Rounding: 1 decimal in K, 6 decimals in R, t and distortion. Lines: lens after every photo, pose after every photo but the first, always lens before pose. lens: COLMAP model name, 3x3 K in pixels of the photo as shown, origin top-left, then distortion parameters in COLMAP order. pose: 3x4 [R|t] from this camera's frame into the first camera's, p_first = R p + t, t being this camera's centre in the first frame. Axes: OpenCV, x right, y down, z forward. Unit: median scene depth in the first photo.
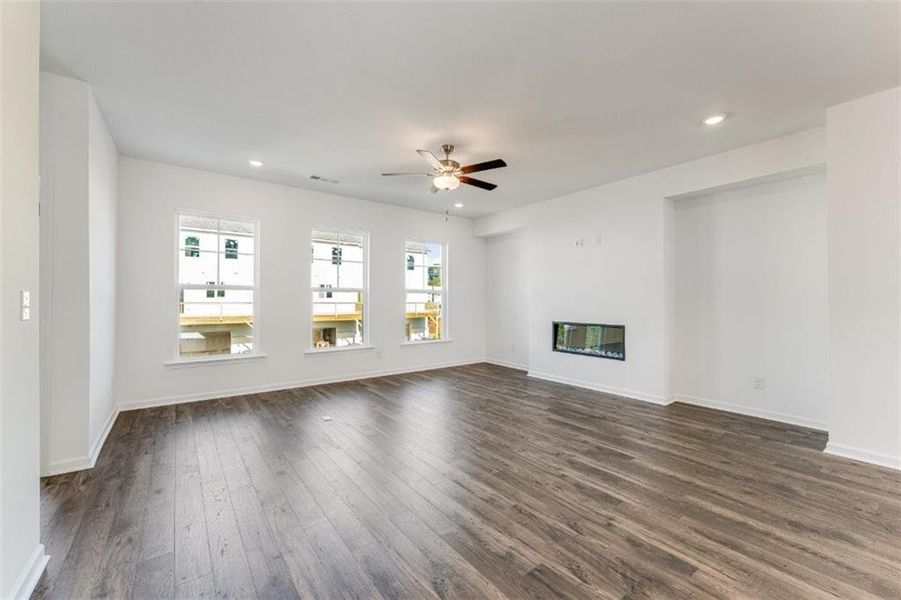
lens RADIAL K [[361.0, 0, 455.1], [0, 361.0, 300.0], [0, 0, 1]] dist [0.000764, 0.000133]
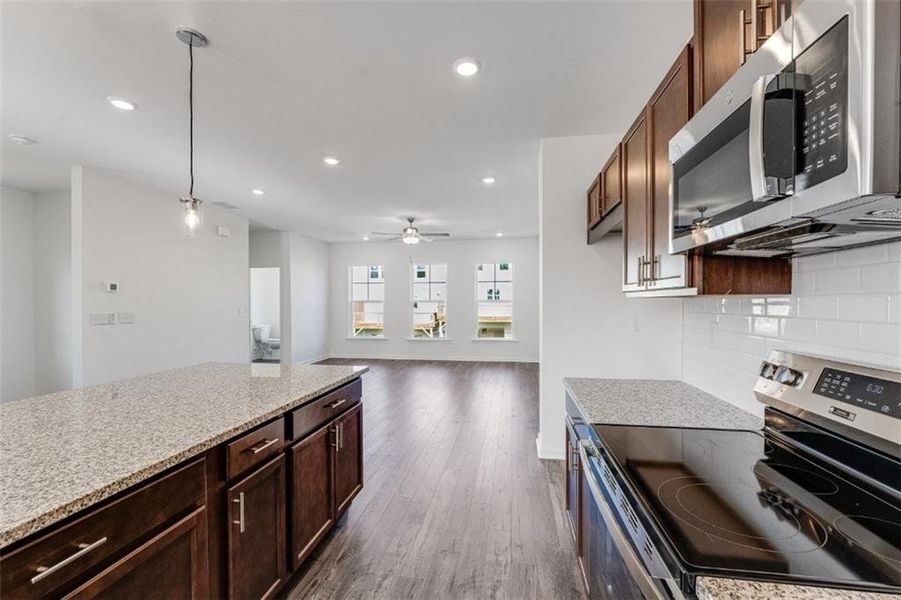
lens RADIAL K [[379.9, 0, 457.2], [0, 379.9, 290.2], [0, 0, 1]] dist [0.000439, 0.000084]
pose [[0.692412, -0.022859, -0.721140, 1.269749], [0.001797, 0.999549, -0.029960, -0.034936], [0.721500, 0.019449, 0.692141, -0.056012]]
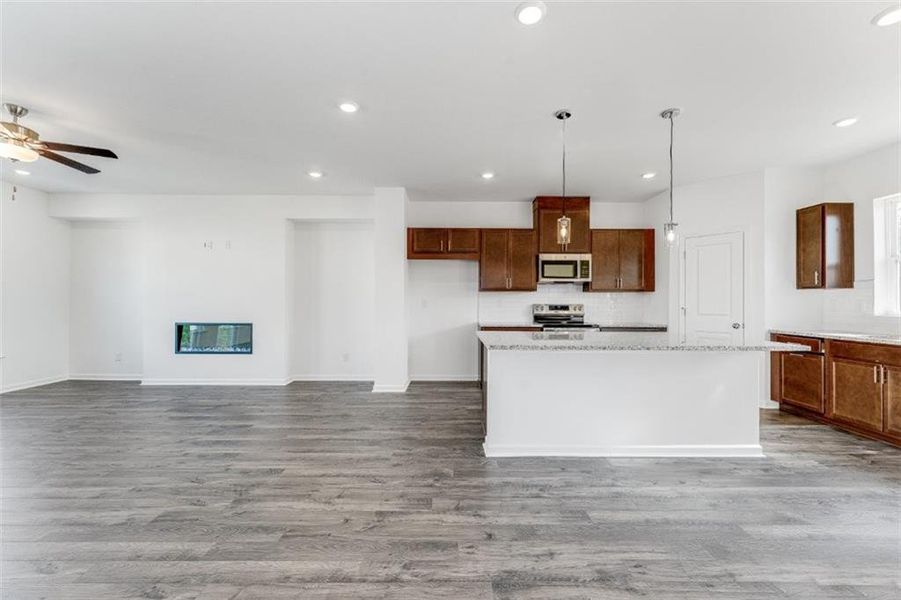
lens RADIAL K [[361.0, 0, 455.1], [0, 361.0, 300.0], [0, 0, 1]] dist [0.000764, 0.000133]
pose [[0.602796, 0.006092, 0.797872, -0.064748], [-0.005614, 0.999978, -0.003394, -0.002612], [-0.797876, -0.002434, 0.602817, -0.230436]]
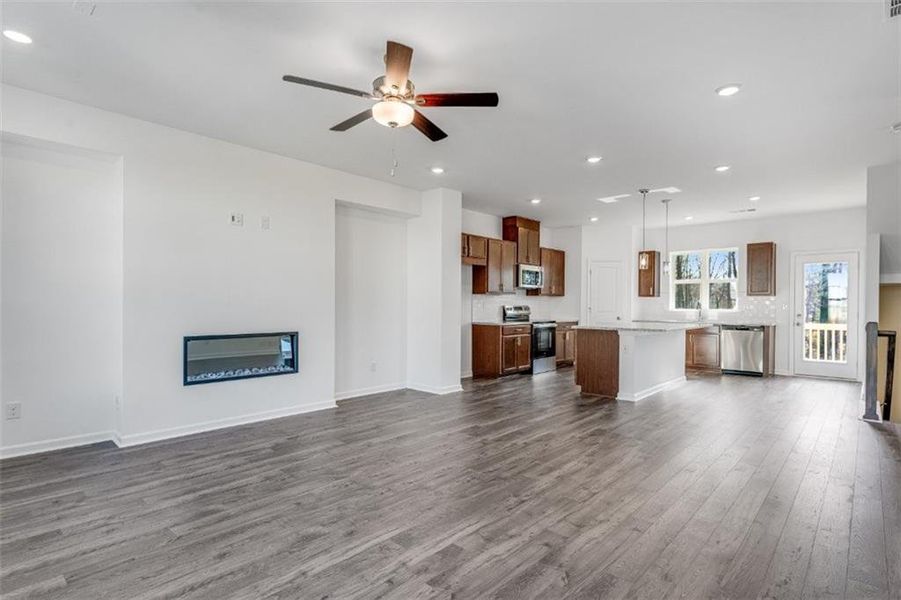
lens RADIAL K [[451.3, 0, 451.8], [0, 451.3, 305.4], [0, 0, 1]] dist [0.000450, 0.000273]
pose [[-0.168290, -0.003260, 0.985732, -0.741773], [-0.007566, 0.999969, 0.002015, 0.003788], [-0.985708, -0.007119, -0.168310, 0.939008]]
